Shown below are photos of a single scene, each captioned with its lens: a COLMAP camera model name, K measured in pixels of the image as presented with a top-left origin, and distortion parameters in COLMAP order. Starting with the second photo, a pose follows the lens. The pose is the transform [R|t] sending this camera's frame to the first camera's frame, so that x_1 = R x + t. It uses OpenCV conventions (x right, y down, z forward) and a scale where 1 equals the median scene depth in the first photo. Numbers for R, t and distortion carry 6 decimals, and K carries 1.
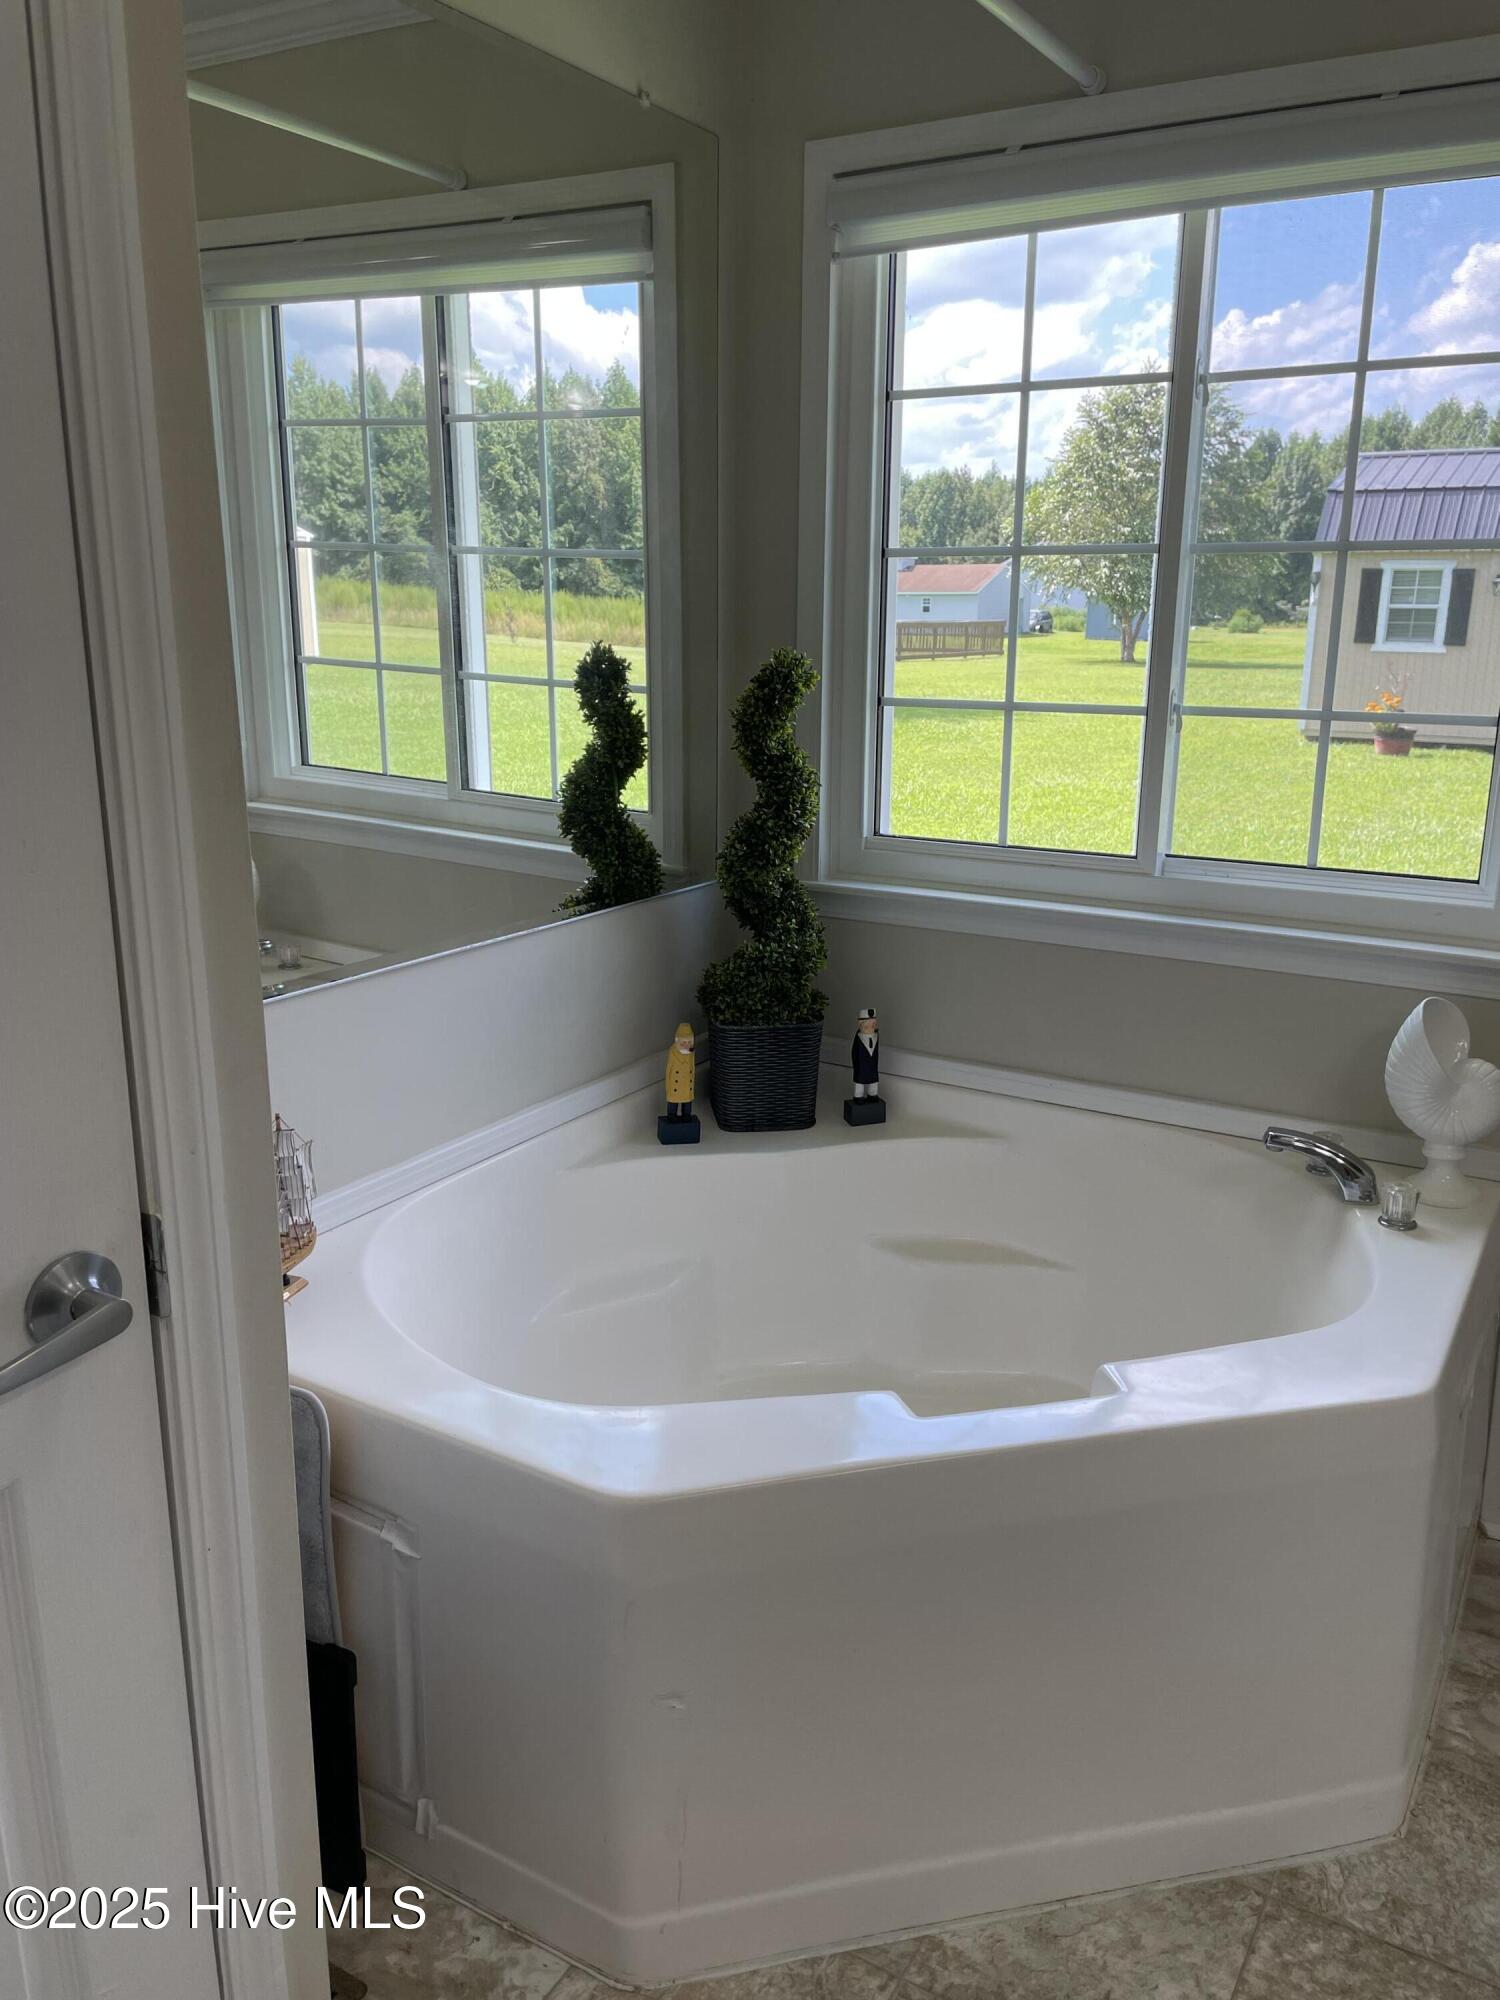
lens RADIAL K [[1520.9, 0, 763.7], [0, 1520.9, 999.5], [0, 0, 1]] dist [0.084554, -0.113160]
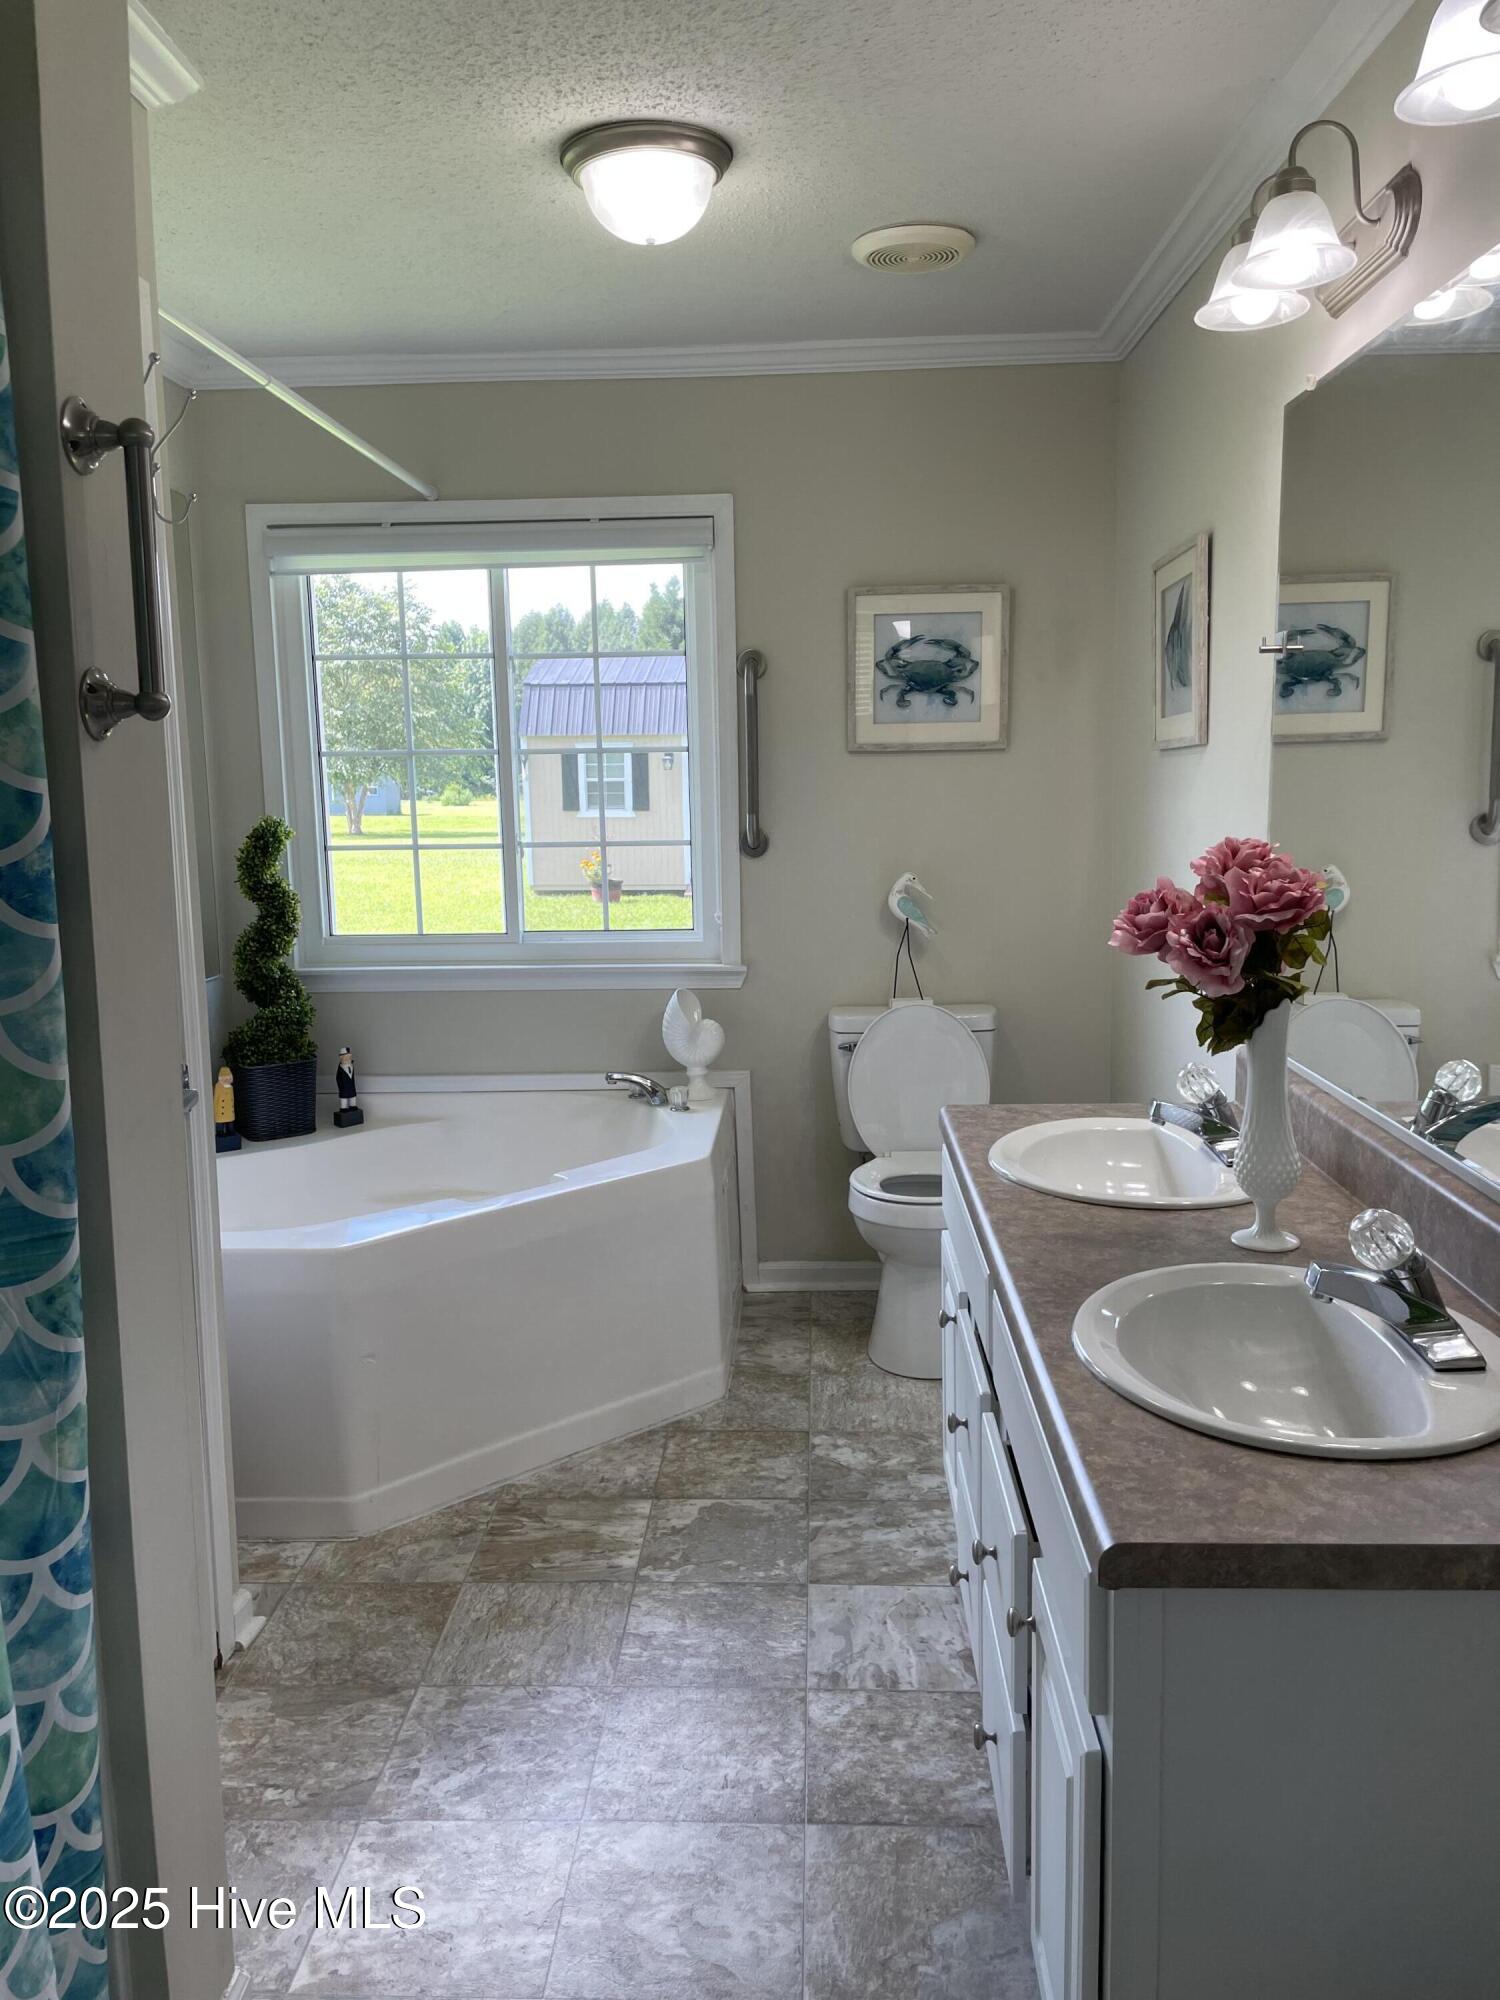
lens RADIAL K [[1520.9, 0, 763.7], [0, 1520.9, 999.5], [0, 0, 1]] dist [0.084554, -0.113160]
pose [[0.879632, -0.091072, 0.466855, -0.278193], [0.141651, 0.987122, -0.074331, 0.134658], [-0.454073, 0.131515, 0.881205, -0.548675]]
